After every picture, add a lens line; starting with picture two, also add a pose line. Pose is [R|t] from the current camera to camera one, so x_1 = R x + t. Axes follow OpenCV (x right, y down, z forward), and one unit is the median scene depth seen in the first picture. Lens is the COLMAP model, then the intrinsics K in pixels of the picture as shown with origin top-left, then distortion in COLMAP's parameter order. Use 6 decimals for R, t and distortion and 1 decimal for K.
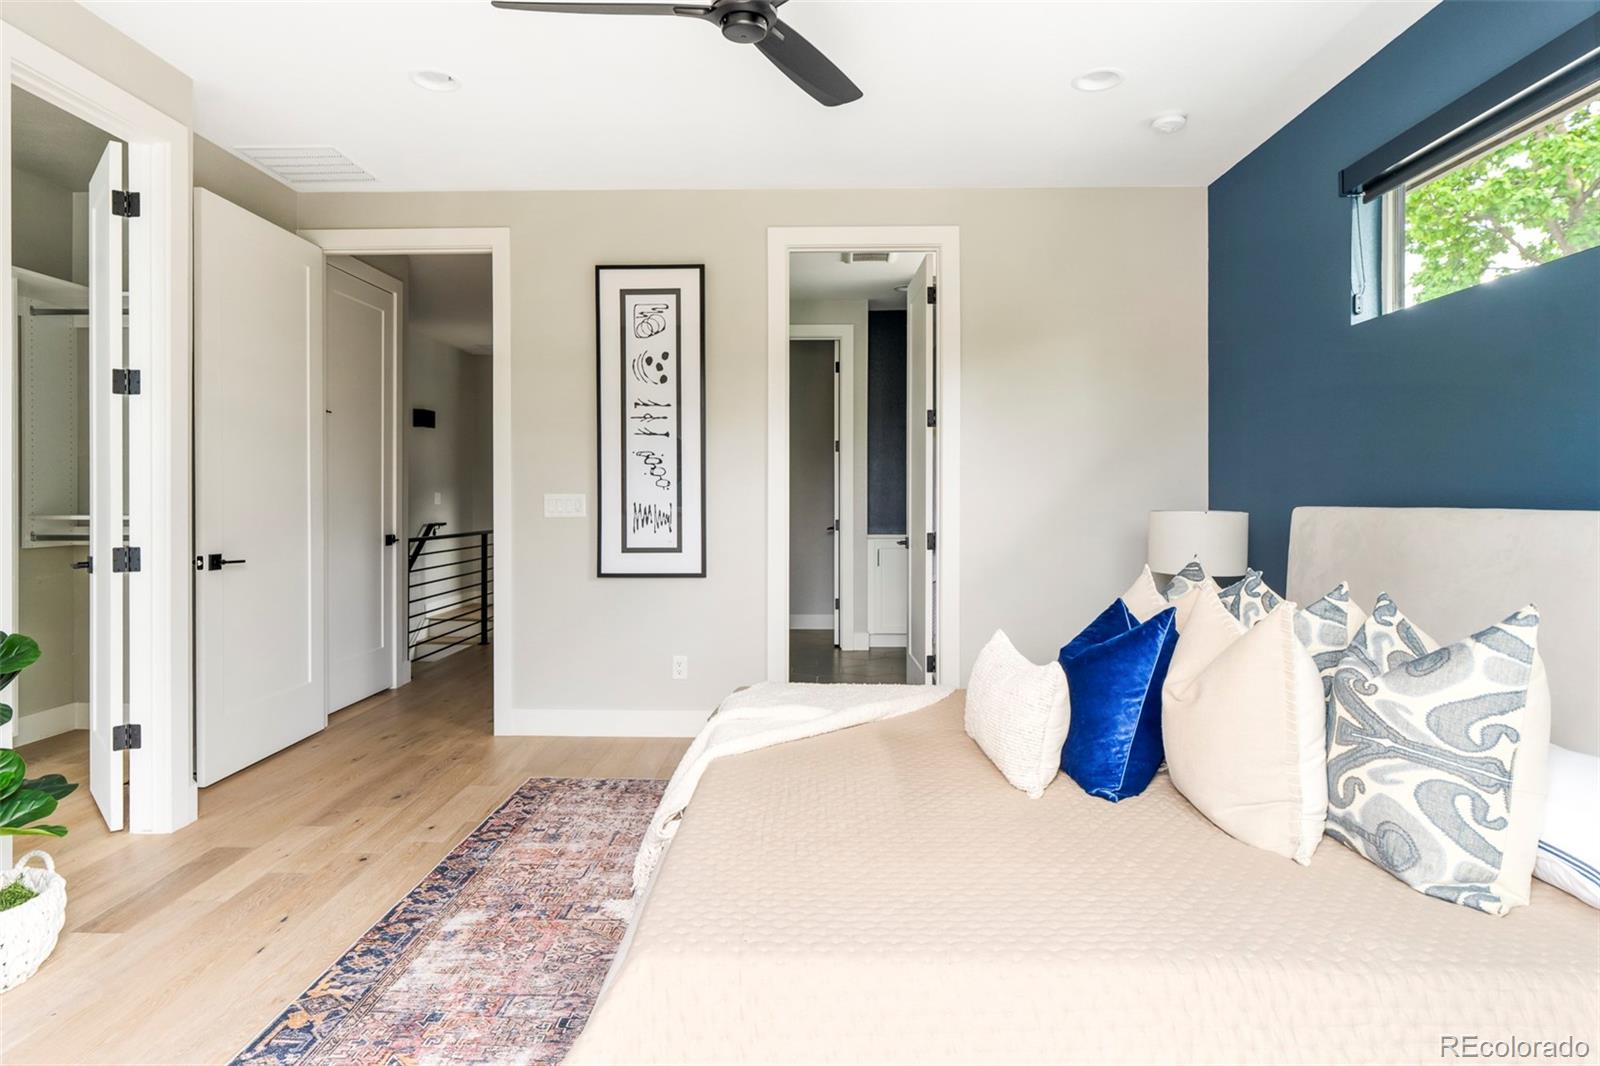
lens RADIAL K [[914.3, 0, 793.7], [0, 914.3, 498.9], [0, 0, 1]] dist [0.000982, 0.000959]
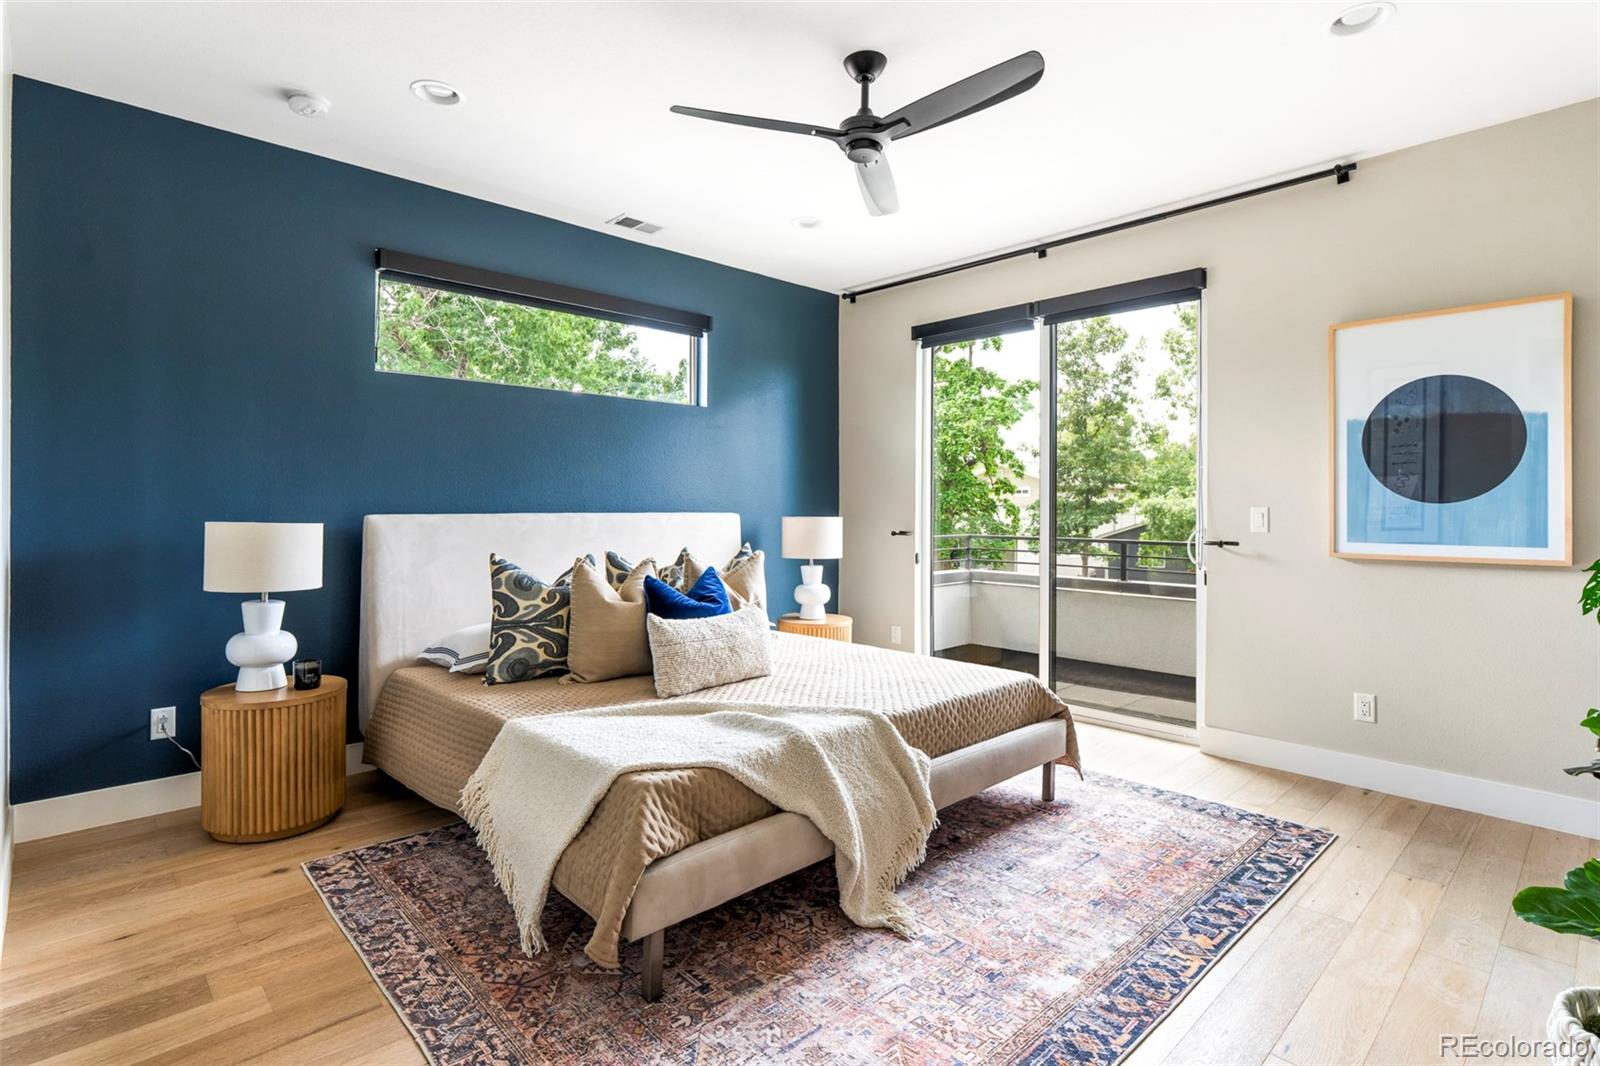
lens RADIAL K [[796.1, 0, 796.9], [0, 796.1, 506.9], [0, 0, 1]] dist [-0.001595, 0.000300]
pose [[-0.713775, -0.006389, 0.700346, -0.768040], [-0.000581, 0.999963, 0.008531, -0.015699], [-0.700375, 0.005682, -0.713752, 1.834826]]
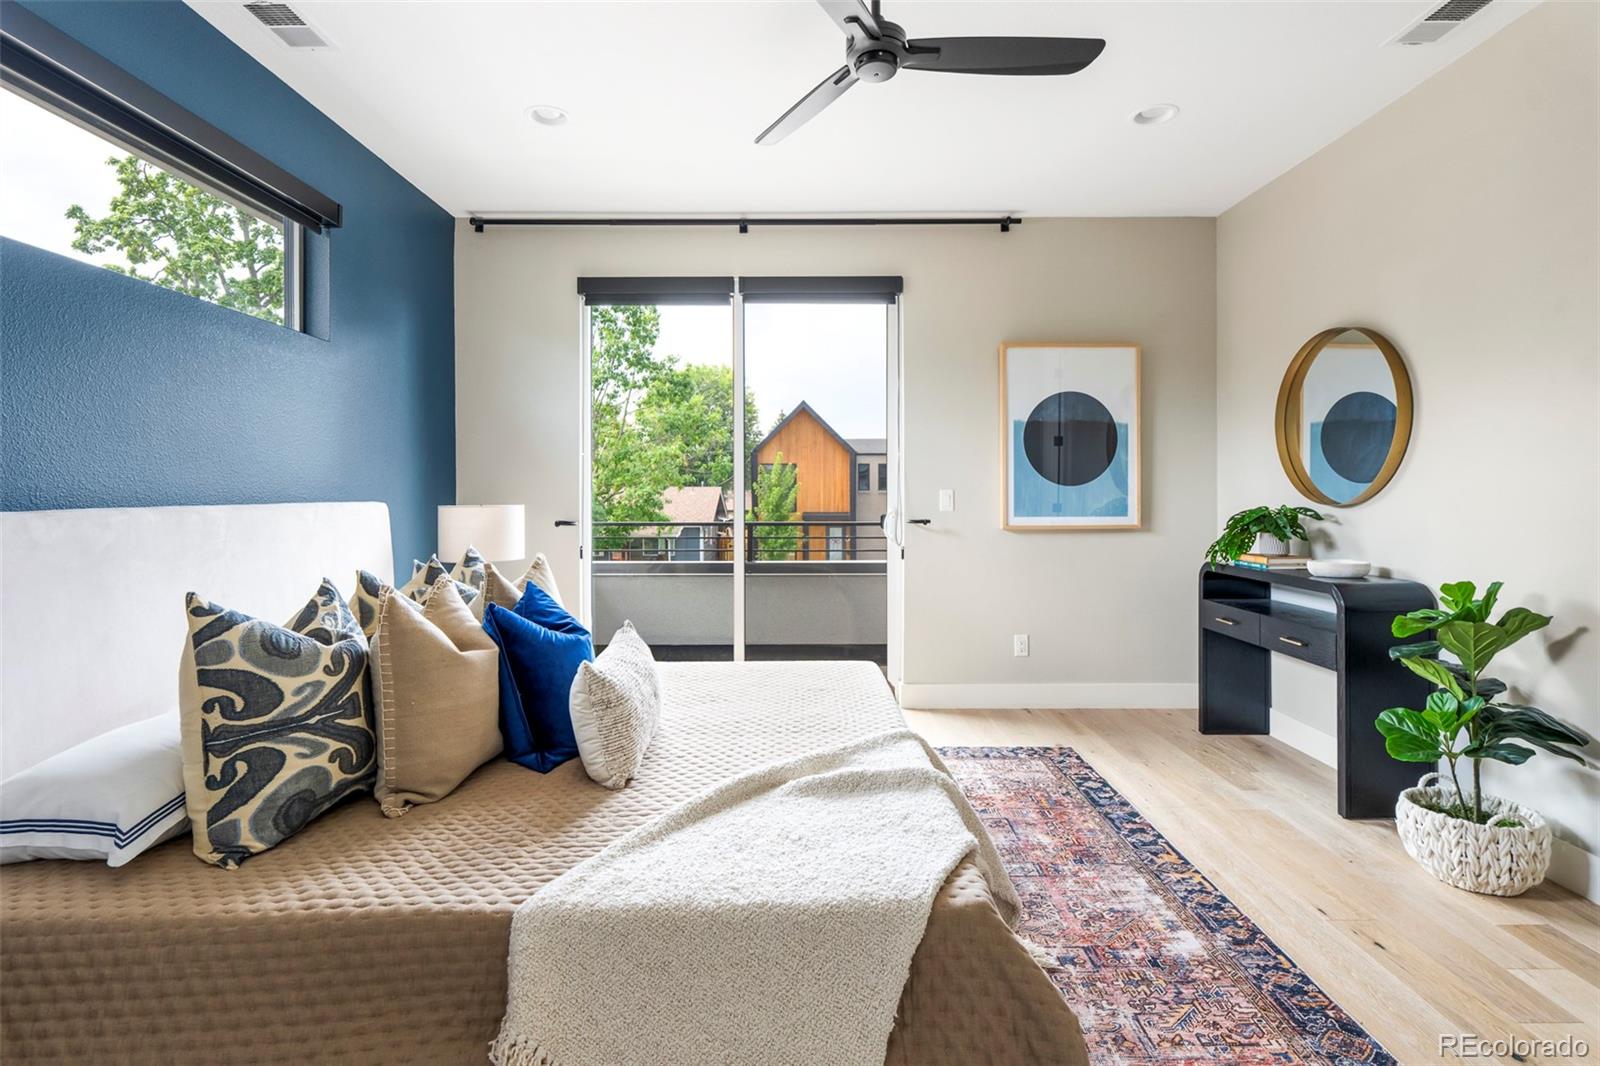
lens RADIAL K [[791.1, 0, 806.6], [0, 791.1, 493.0], [0, 0, 1]] dist [-0.002525, 0.000451]
pose [[-0.999164, 0.000305, -0.040882, 0.067017], [-0.000088, 0.999954, 0.009620, -0.012402], [0.040883, 0.009616, -0.999118, 1.898776]]
